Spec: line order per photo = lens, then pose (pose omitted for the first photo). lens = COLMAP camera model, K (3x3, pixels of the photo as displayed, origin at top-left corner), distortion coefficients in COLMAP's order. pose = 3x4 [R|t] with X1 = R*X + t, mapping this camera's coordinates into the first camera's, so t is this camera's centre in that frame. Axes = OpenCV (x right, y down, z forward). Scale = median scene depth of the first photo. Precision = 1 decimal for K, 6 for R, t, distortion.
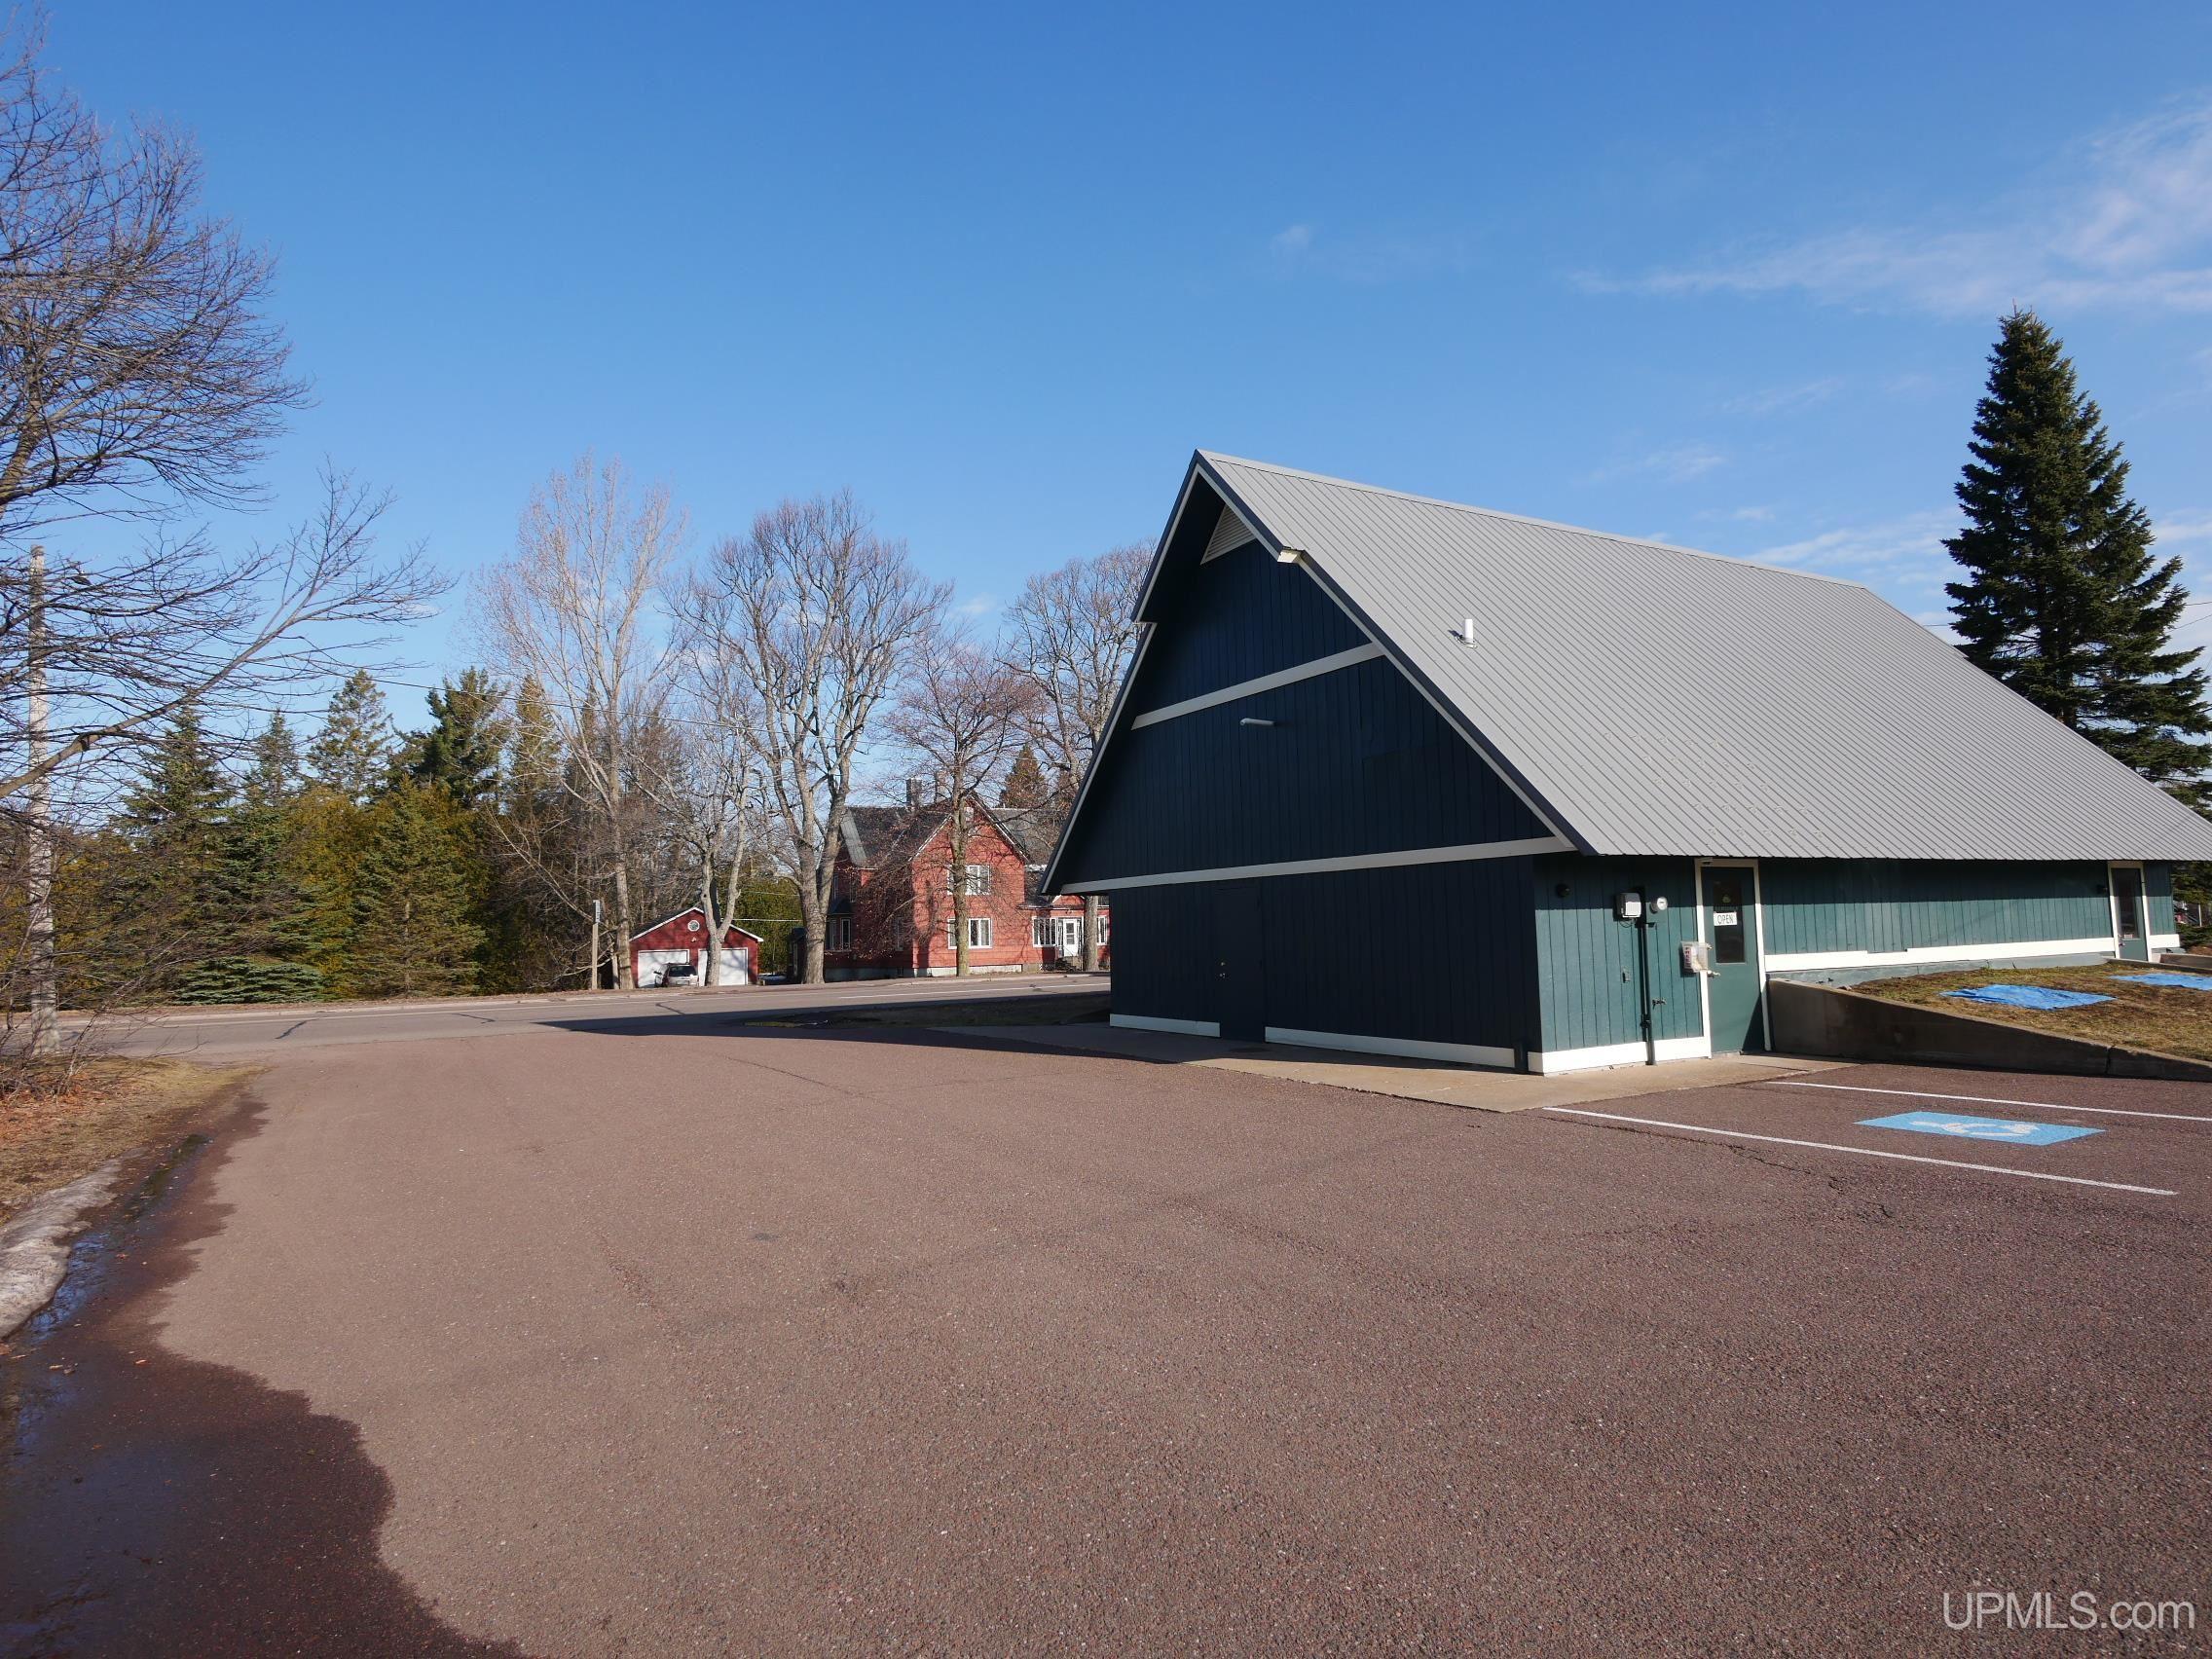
lens RADIAL K [[1269.8, 0, 1101.3], [0, 1269.8, 830.3], [0, 0, 1]] dist [-0.001535, 0.000167]
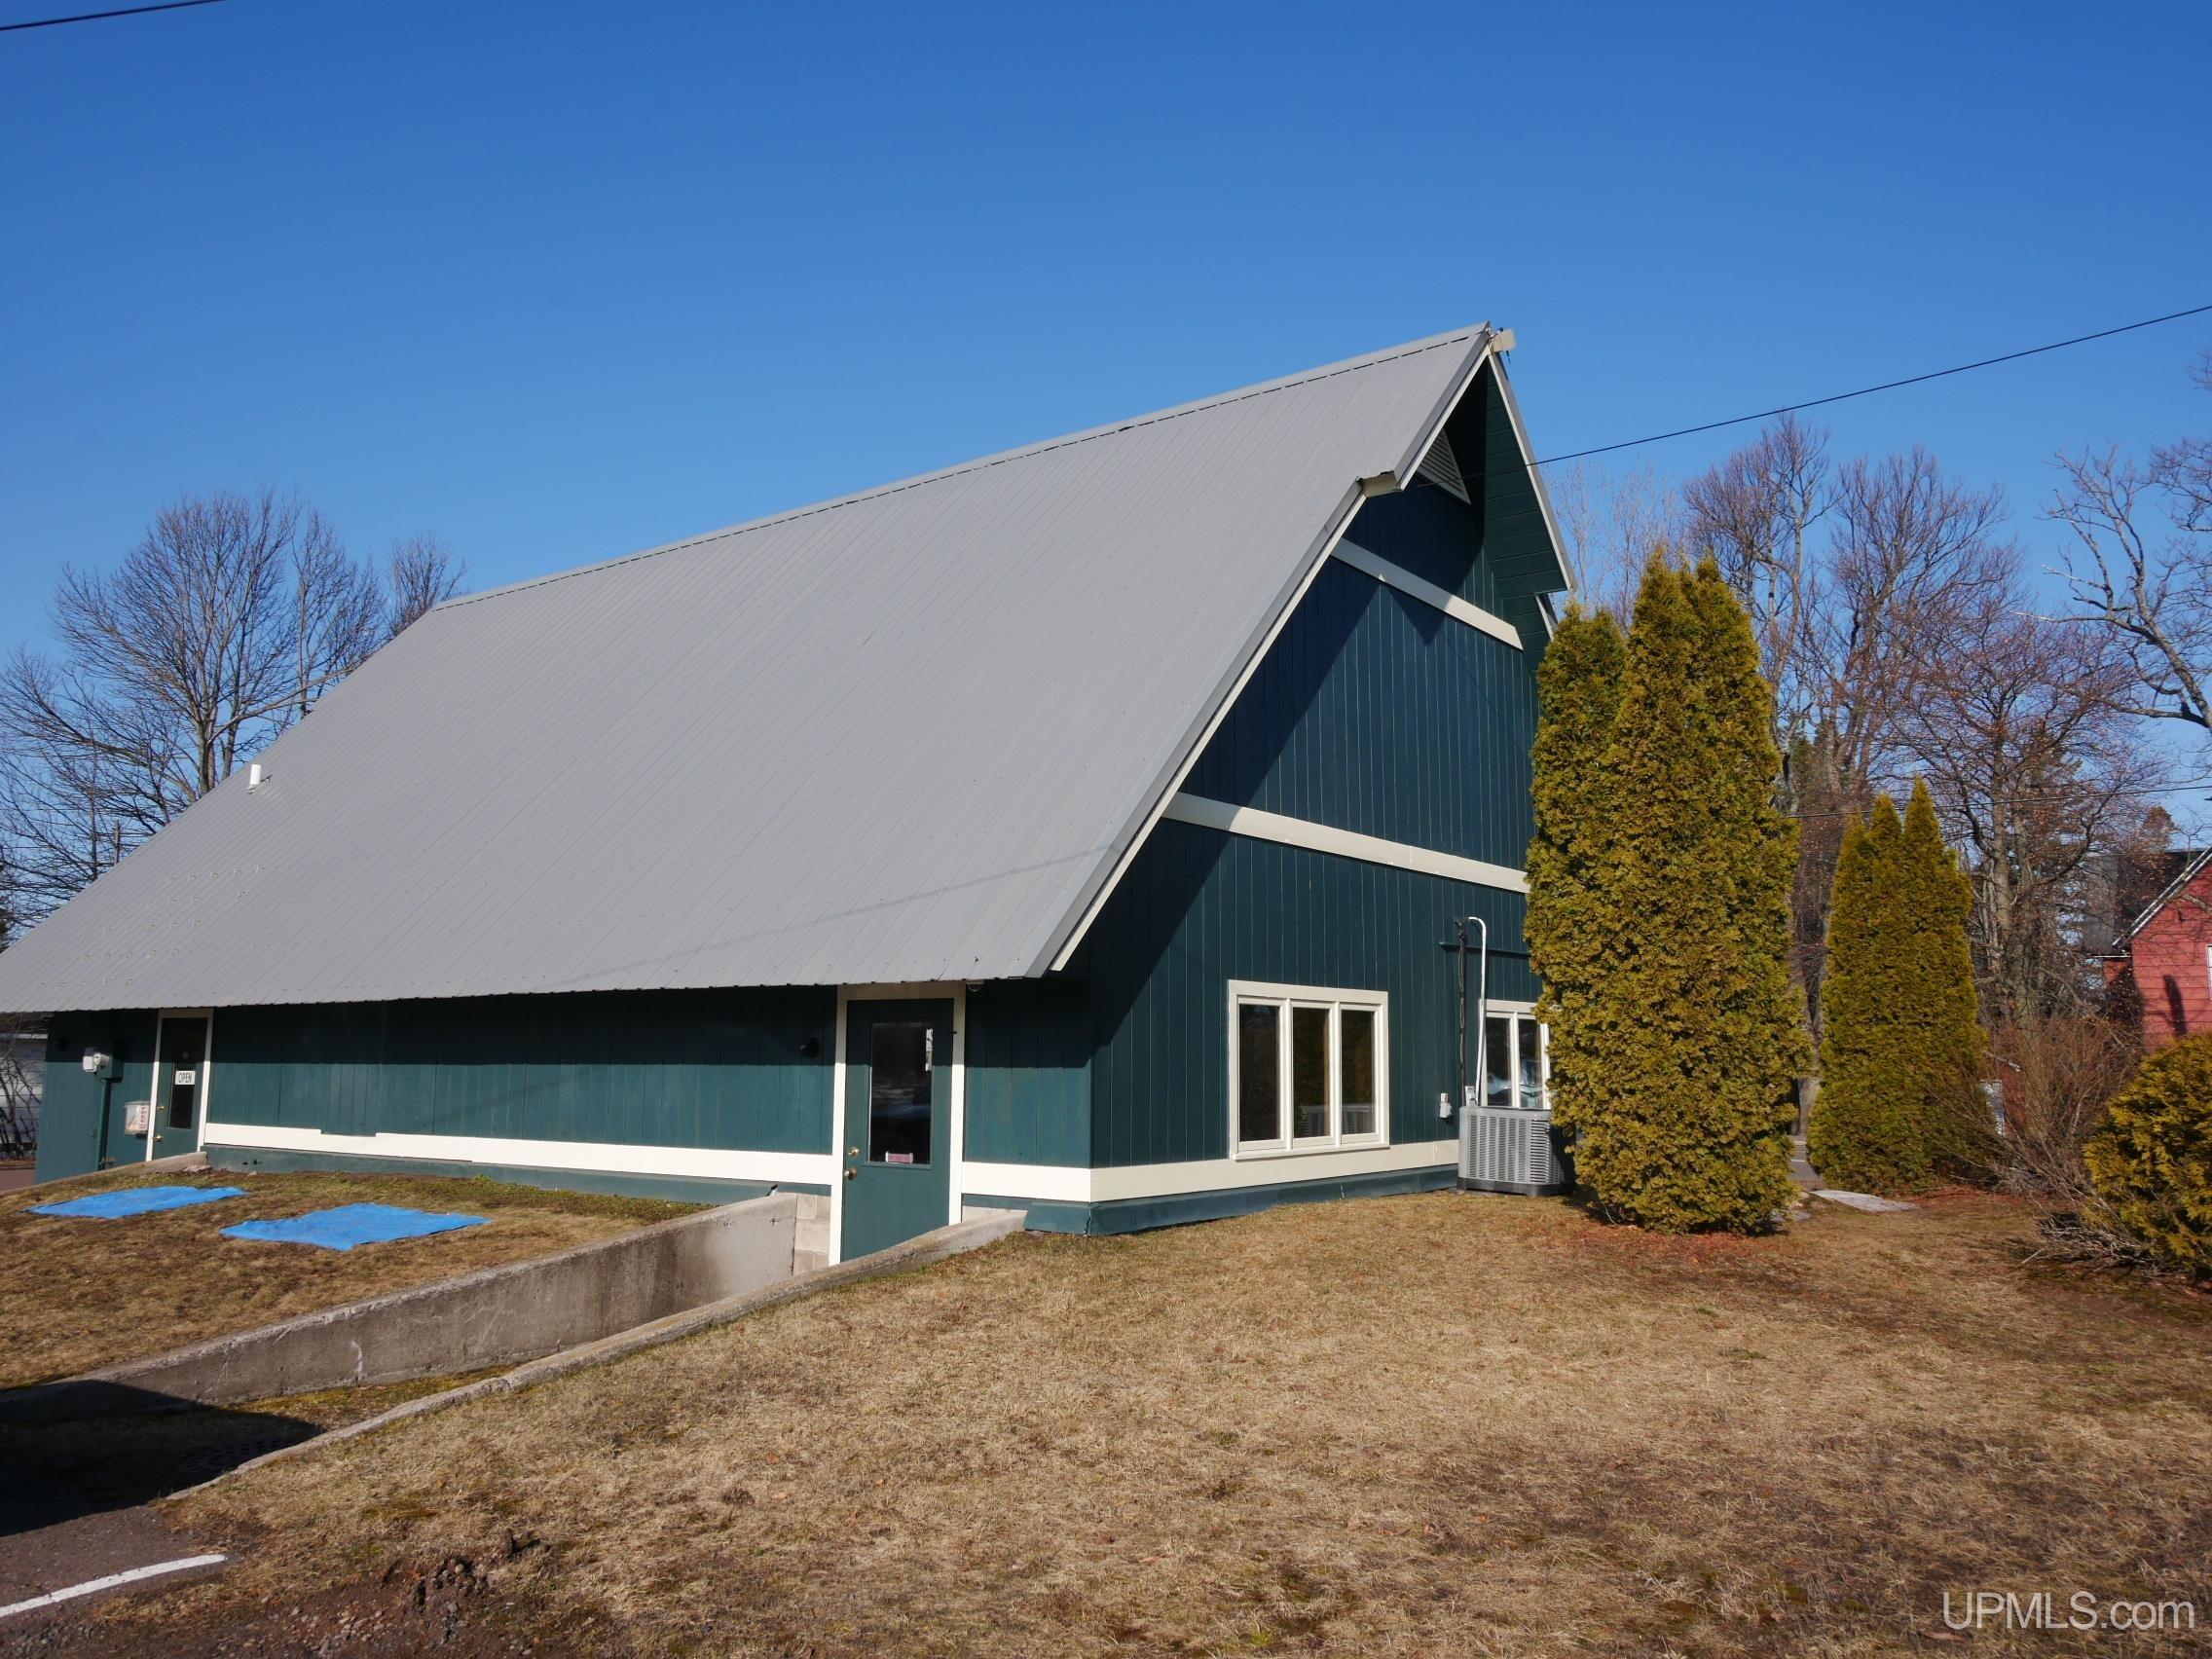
lens RADIAL K [[1688.8, 0, 1106.0], [0, 1688.8, 829.5], [0, 0, 1]] dist [0.007603, 0.004075]
pose [[0.408312, -0.100376, -0.907307, 1.673851], [0.051544, 0.994885, -0.086869, 0.030742], [0.911386, -0.011296, 0.411398, 1.009619]]
